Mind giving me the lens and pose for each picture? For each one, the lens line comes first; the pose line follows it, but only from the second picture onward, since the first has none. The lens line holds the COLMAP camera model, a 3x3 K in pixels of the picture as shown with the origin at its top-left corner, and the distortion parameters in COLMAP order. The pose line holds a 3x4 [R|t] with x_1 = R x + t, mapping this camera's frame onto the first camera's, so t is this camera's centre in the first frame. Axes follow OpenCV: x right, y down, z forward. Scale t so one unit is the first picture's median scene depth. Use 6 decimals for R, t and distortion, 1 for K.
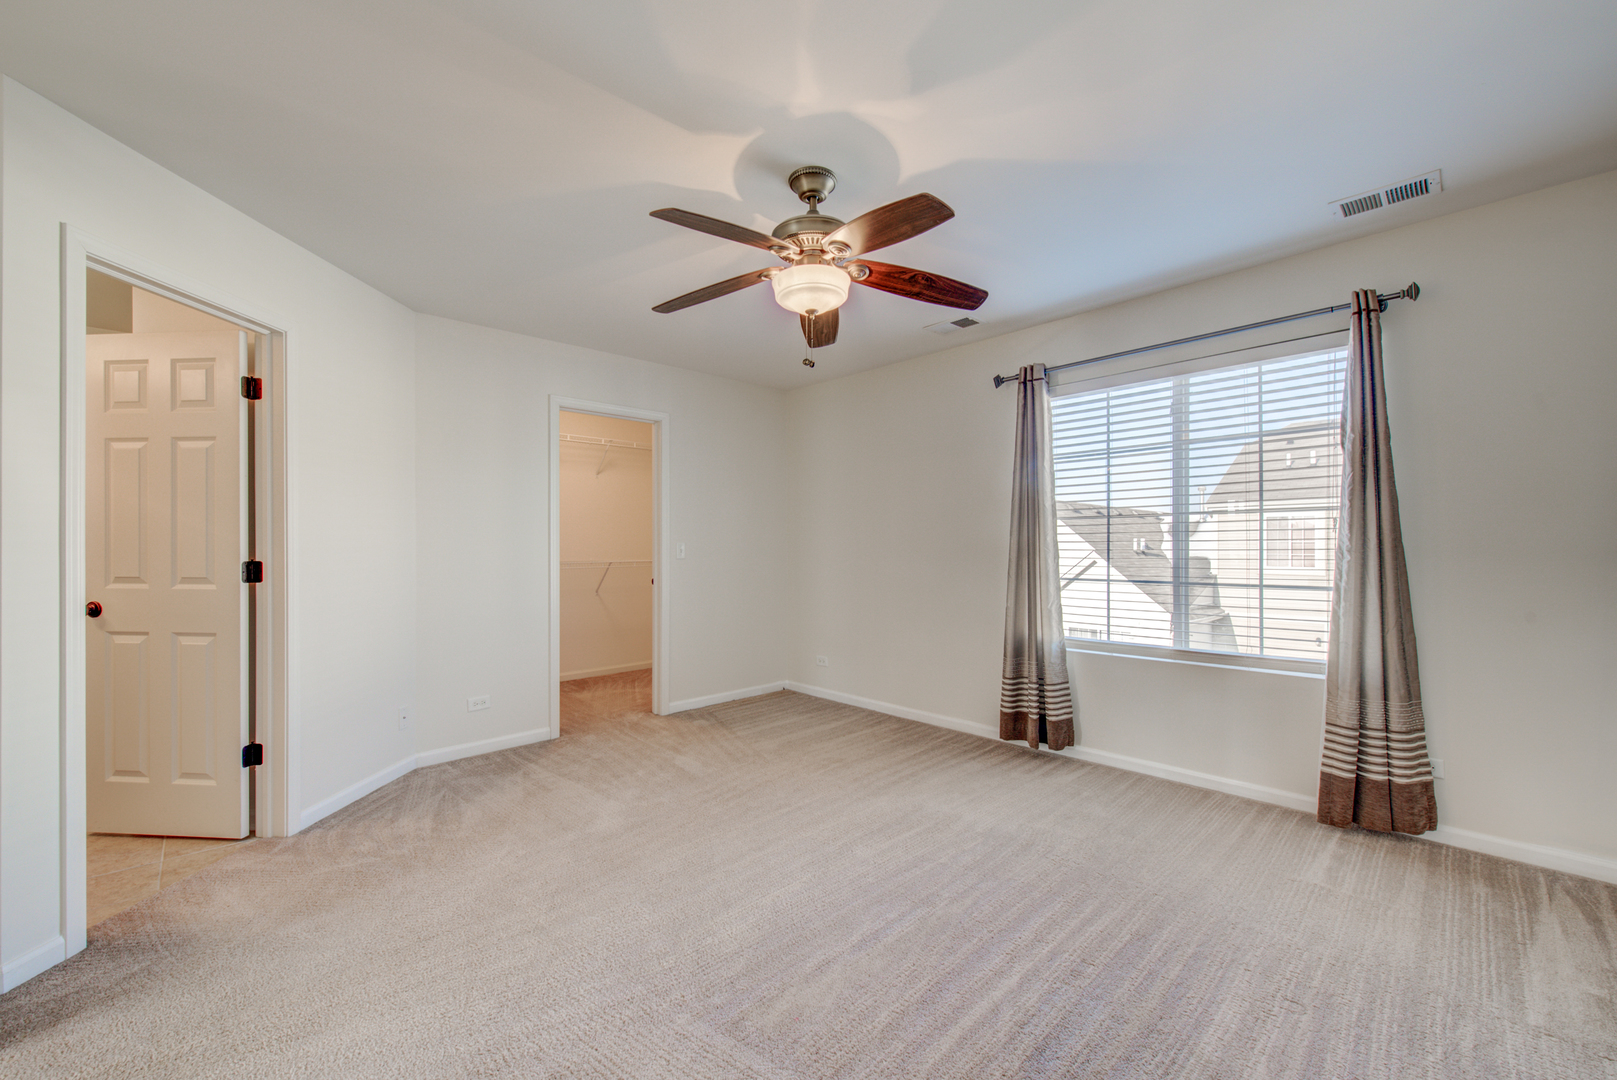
lens RADIAL K [[658.2, 0, 803.4], [0, 658.2, 547.3], [0, 0, 1]] dist [-0.001630, -0.001248]
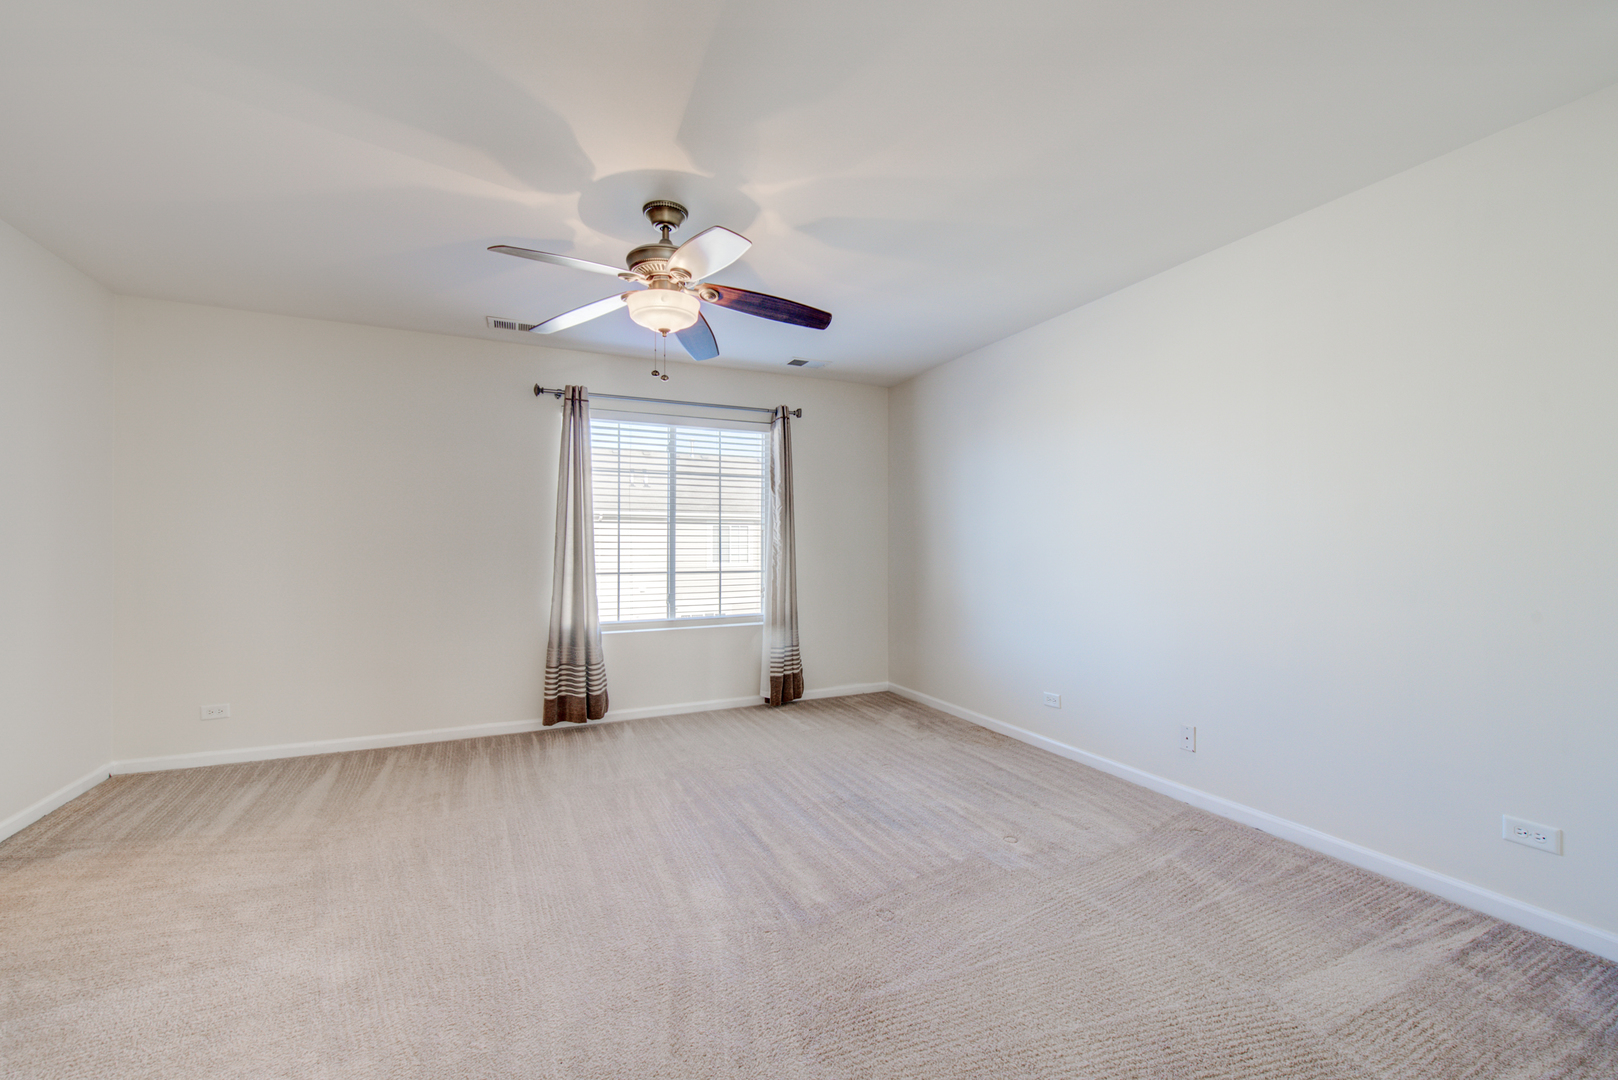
lens RADIAL K [[658.6, 0, 806.2], [0, 658.6, 530.4], [0, 0, 1]] dist [-0.001630, -0.001248]
pose [[0.291960, 0.034501, 0.955808, -0.628303], [0.002409, 0.999319, -0.036807, 0.015867], [-0.956427, 0.013048, 0.291679, 0.295161]]
